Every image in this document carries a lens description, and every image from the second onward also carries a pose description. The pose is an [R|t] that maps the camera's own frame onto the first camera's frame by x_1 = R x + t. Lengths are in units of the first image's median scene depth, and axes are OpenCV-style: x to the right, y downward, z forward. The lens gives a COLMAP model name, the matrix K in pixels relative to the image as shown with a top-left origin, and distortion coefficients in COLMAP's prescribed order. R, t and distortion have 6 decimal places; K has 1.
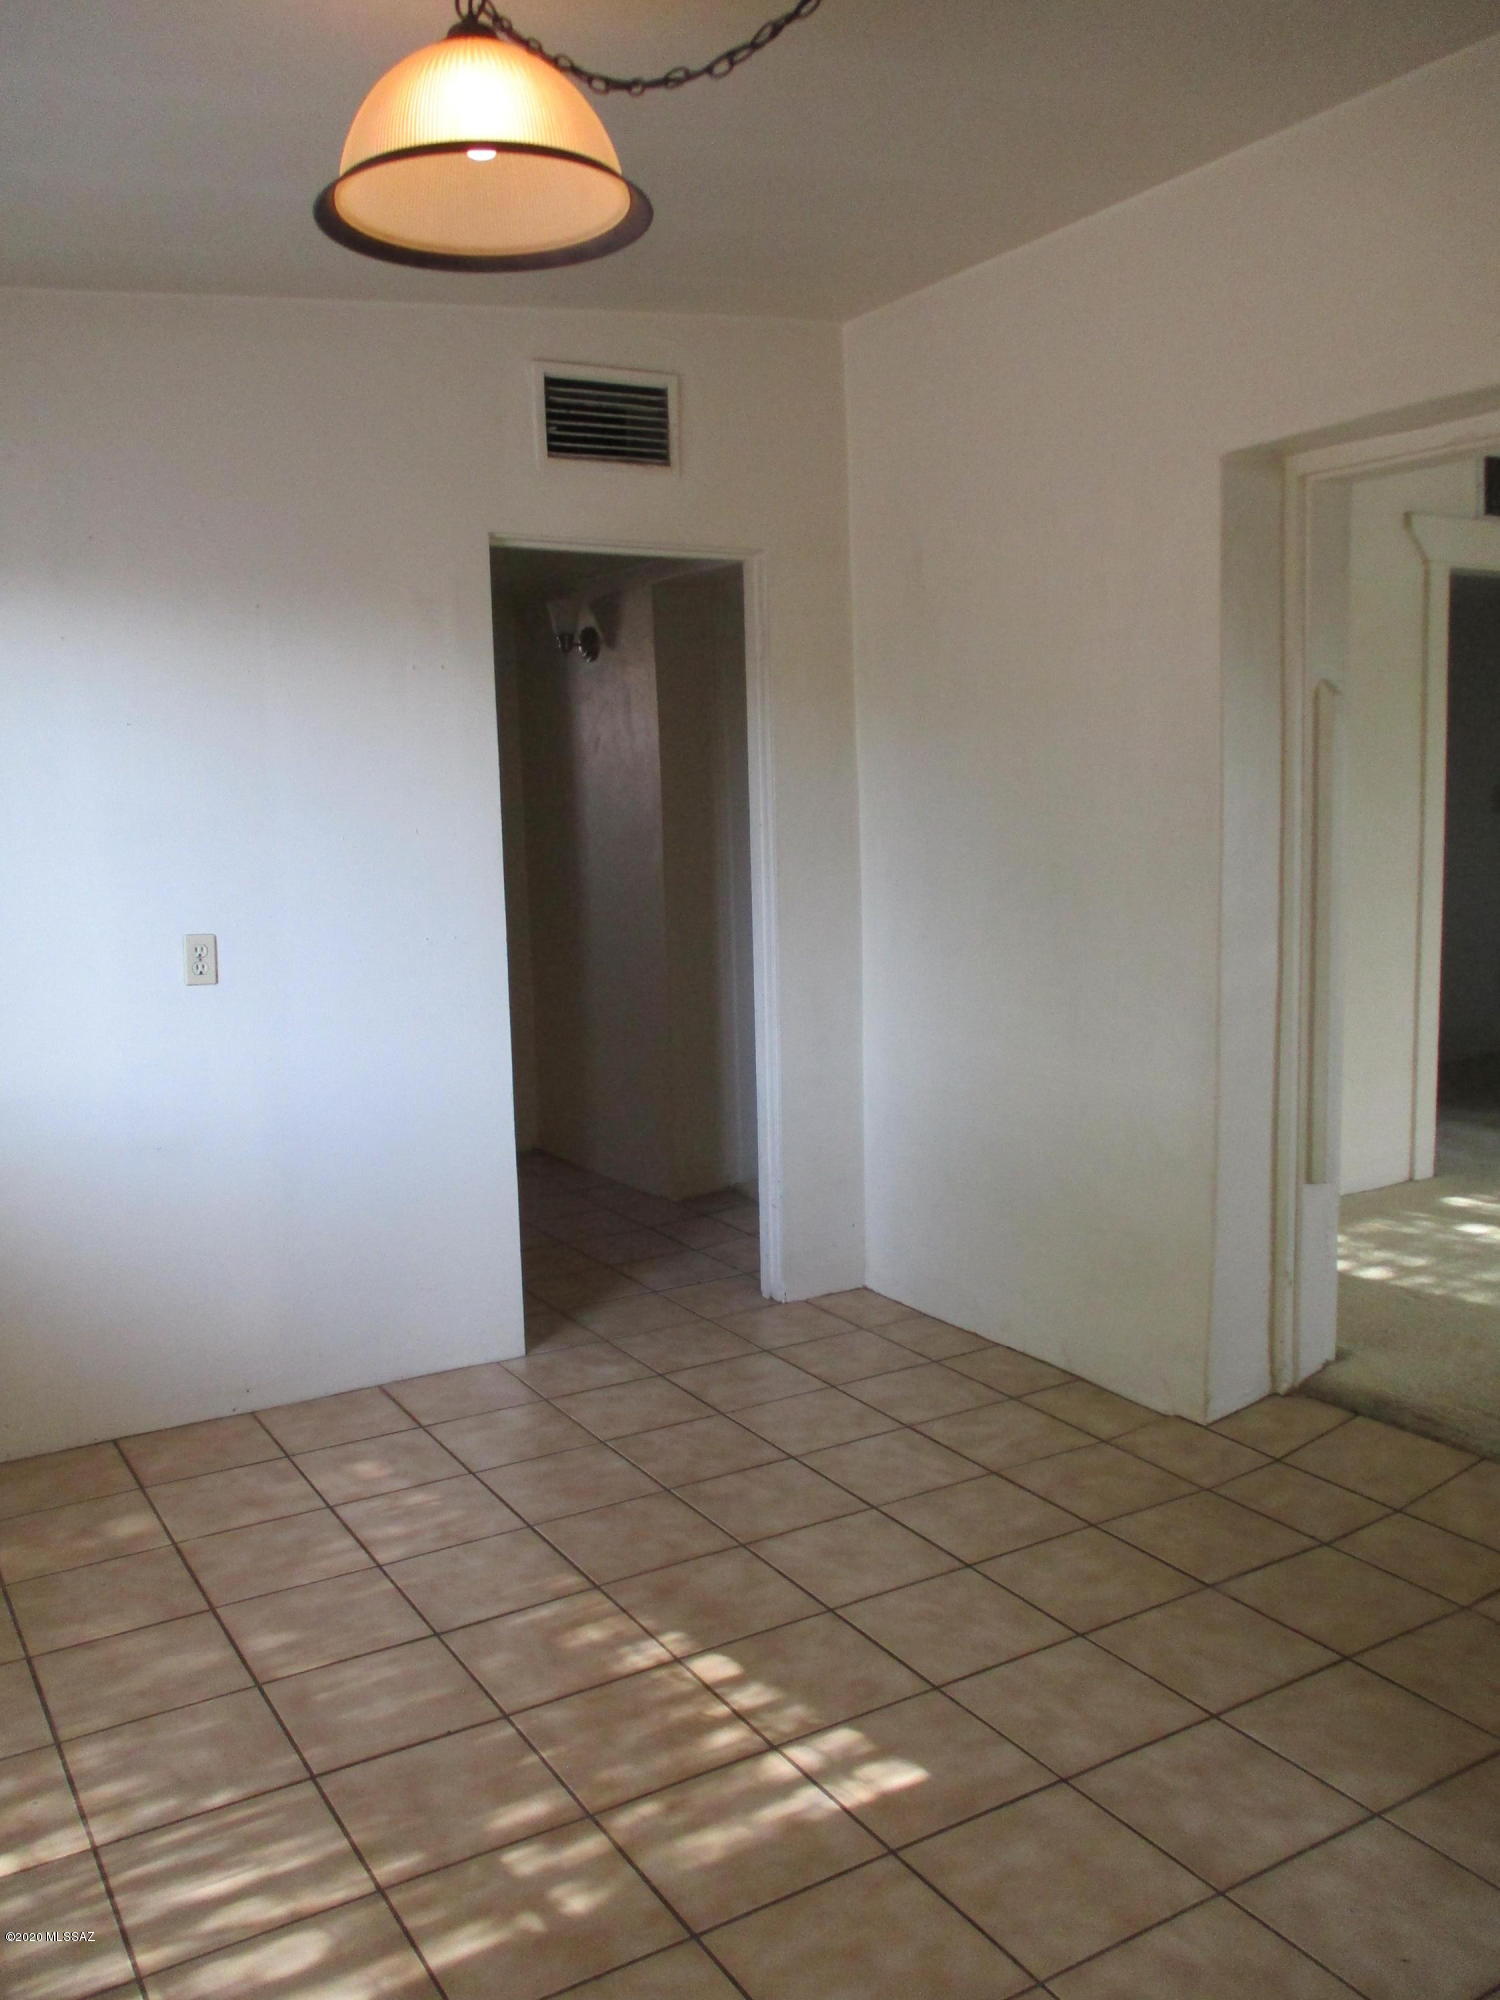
lens RADIAL K [[1678.7, 0, 750.0], [0, 1678.7, 1000.0], [0, 0, 1]] dist [-0.022433, 0.017641]
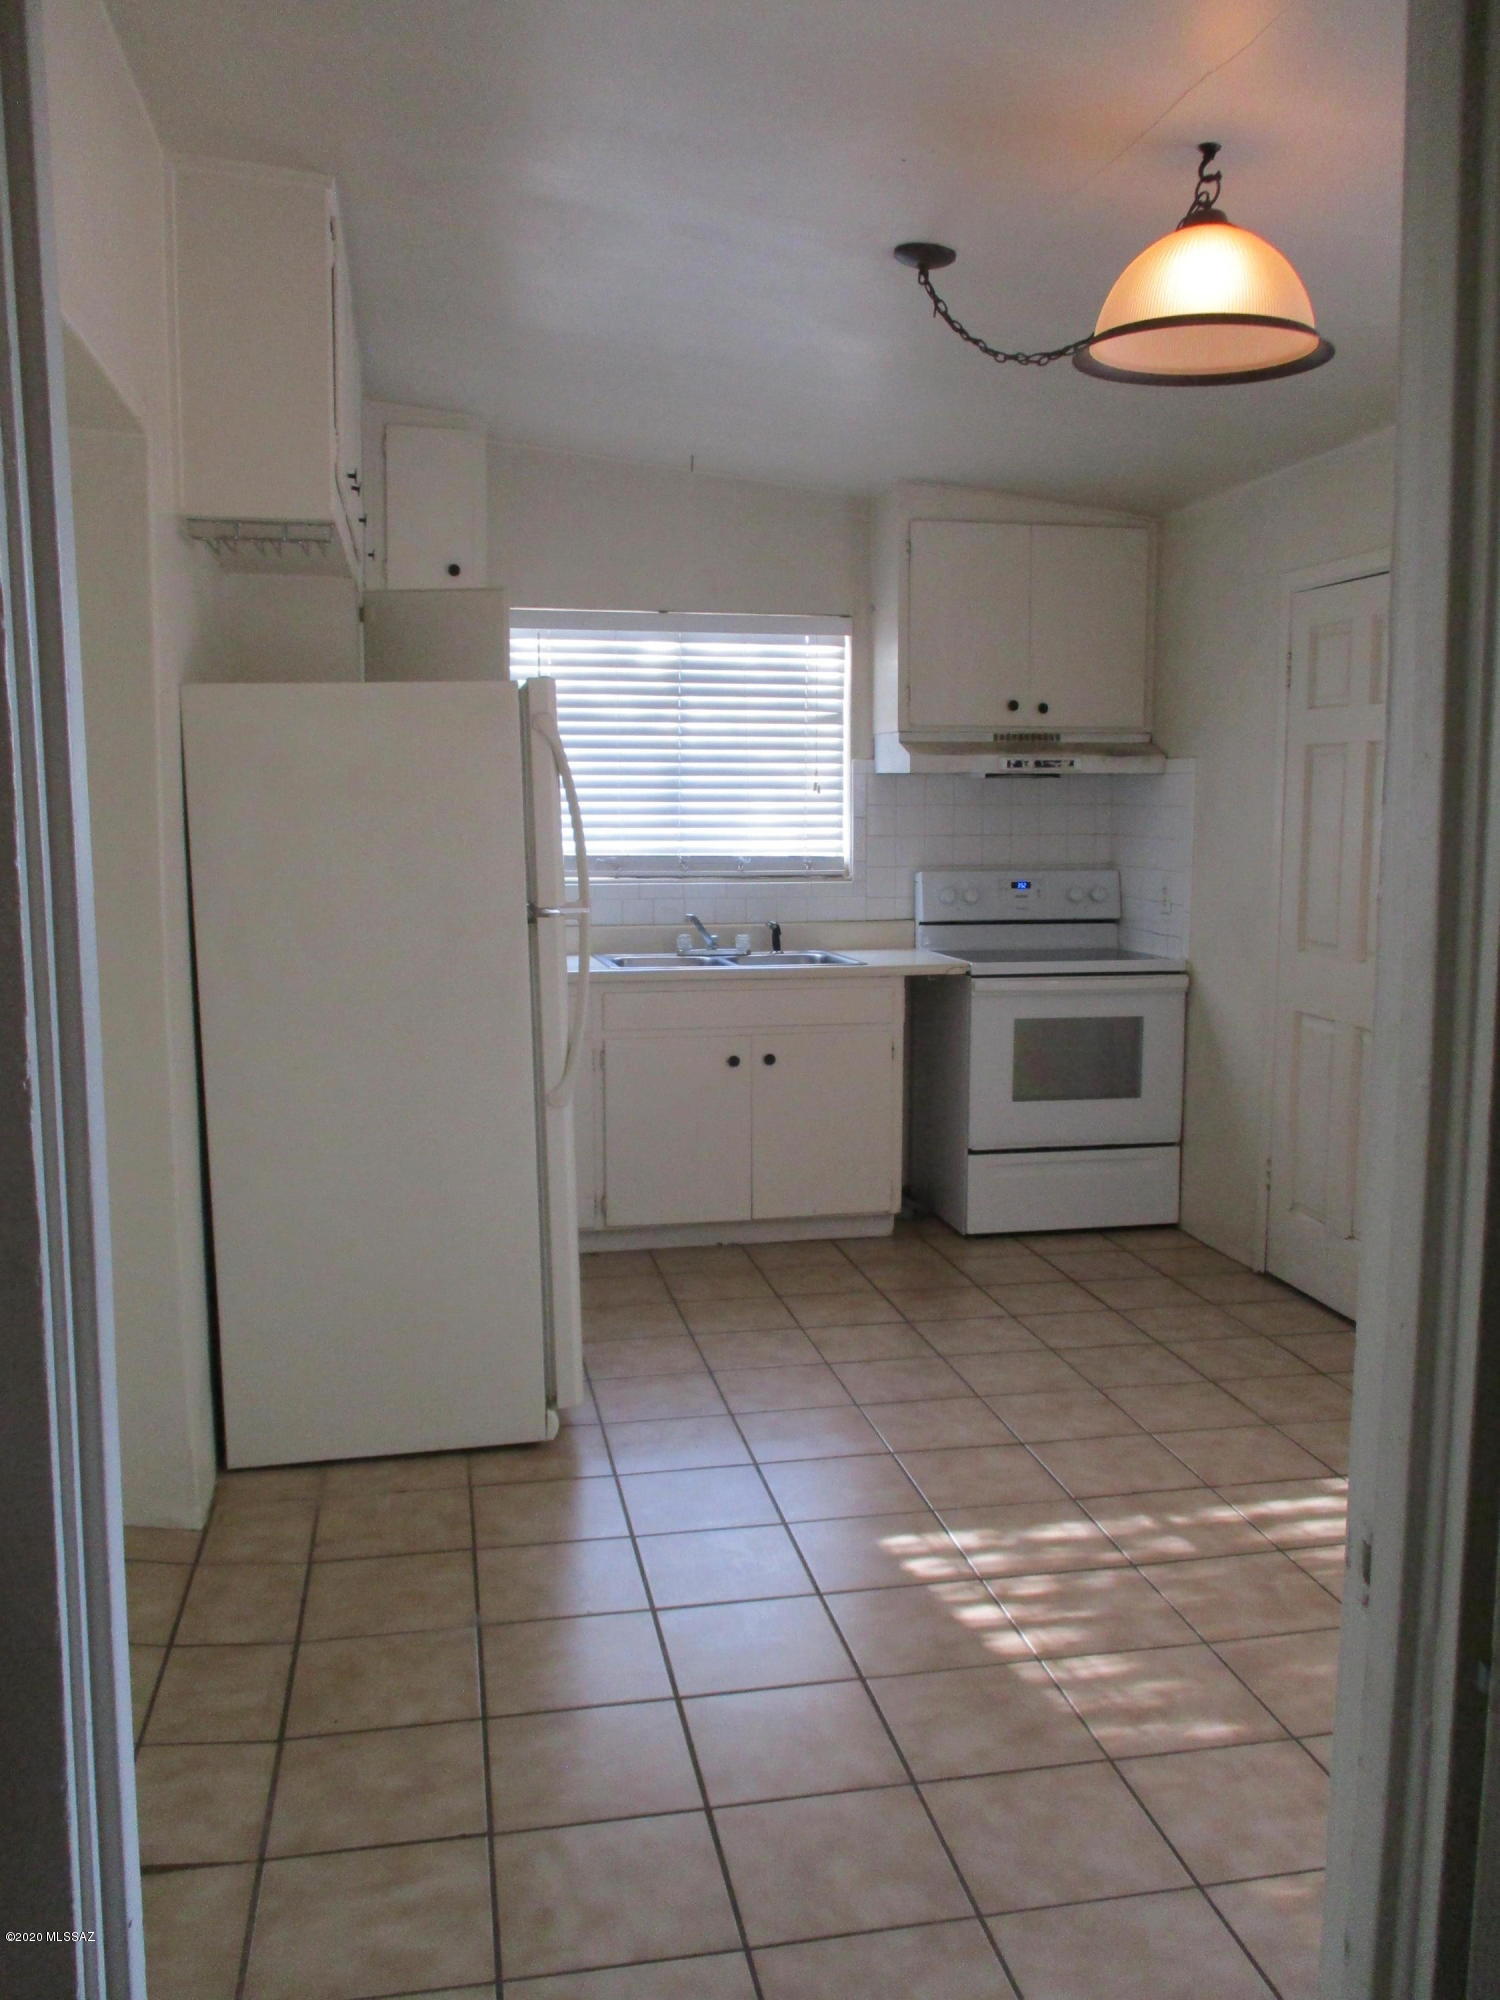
lens RADIAL K [[1678.7, 0, 750.0], [0, 1678.7, 1000.0], [0, 0, 1]] dist [-0.022433, 0.017641]
pose [[-0.940846, -0.019617, 0.338265, -0.187540], [0.058485, 0.973936, 0.219152, -0.199656], [-0.333748, 0.225972, -0.915177, 1.656027]]
